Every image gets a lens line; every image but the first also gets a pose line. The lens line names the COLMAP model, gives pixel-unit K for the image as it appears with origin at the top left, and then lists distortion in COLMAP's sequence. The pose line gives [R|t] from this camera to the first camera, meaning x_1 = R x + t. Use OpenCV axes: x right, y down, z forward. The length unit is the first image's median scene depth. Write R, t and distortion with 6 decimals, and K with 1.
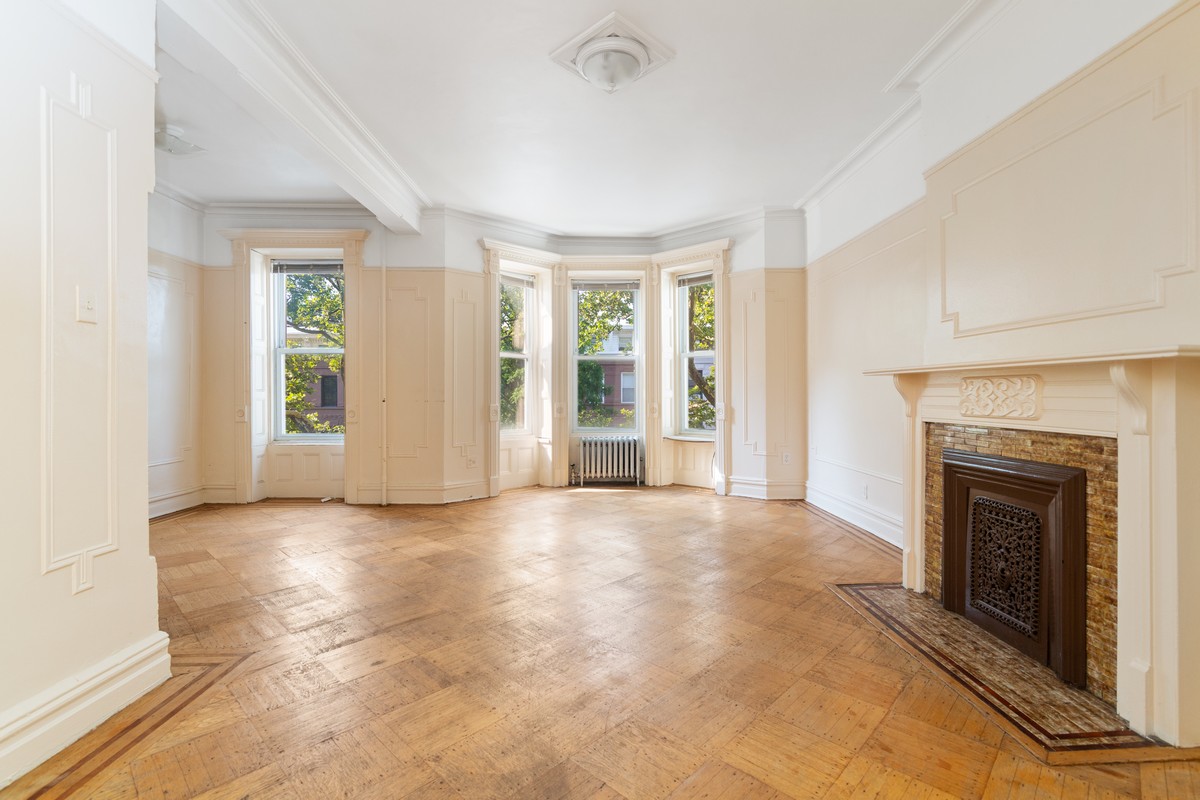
lens RADIAL K [[545.8, 0, 602.4], [0, 545.8, 397.0], [0, 0, 1]] dist [0.001247, -0.000179]
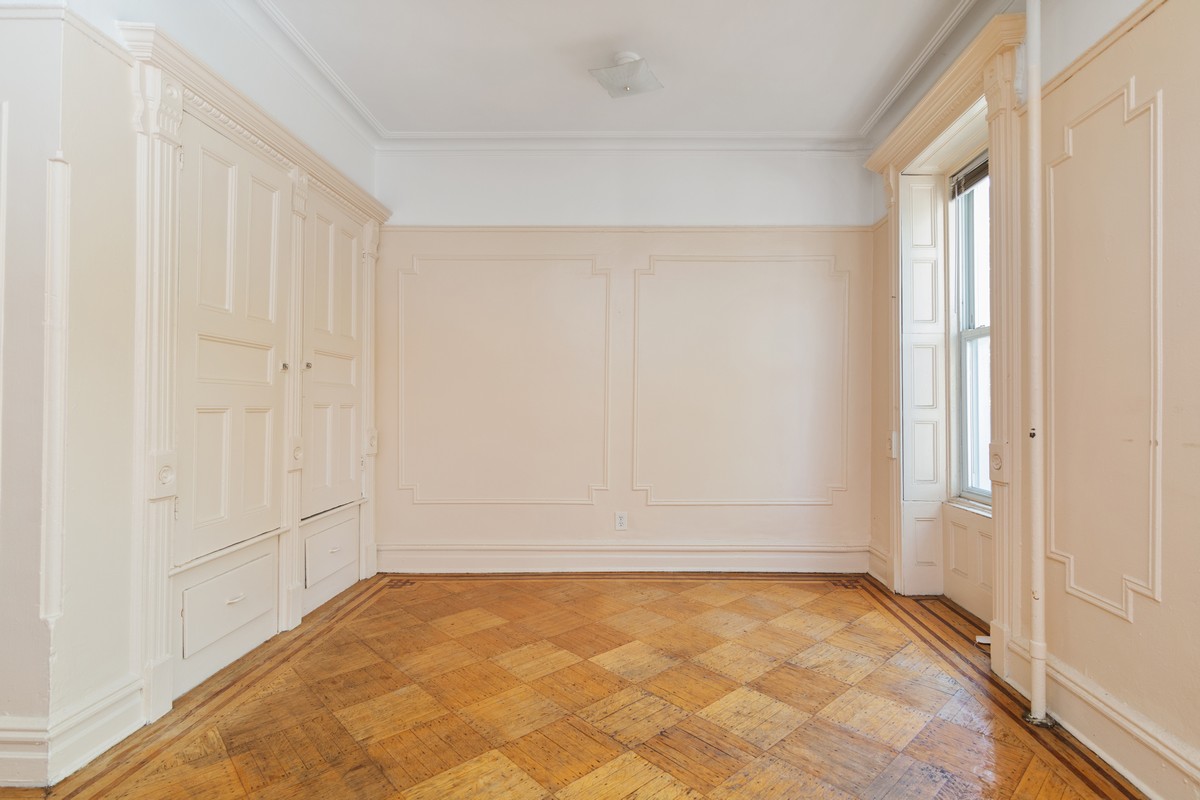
lens RADIAL K [[581.4, 0, 603.1], [0, 581.4, 395.5], [0, 0, 1]] dist [-0.002754, -0.000168]
pose [[-0.054171, -0.012217, -0.998457, 0.014970], [-0.006515, 0.999908, -0.011882, -0.014363], [0.998510, 0.005861, -0.054246, 0.681085]]
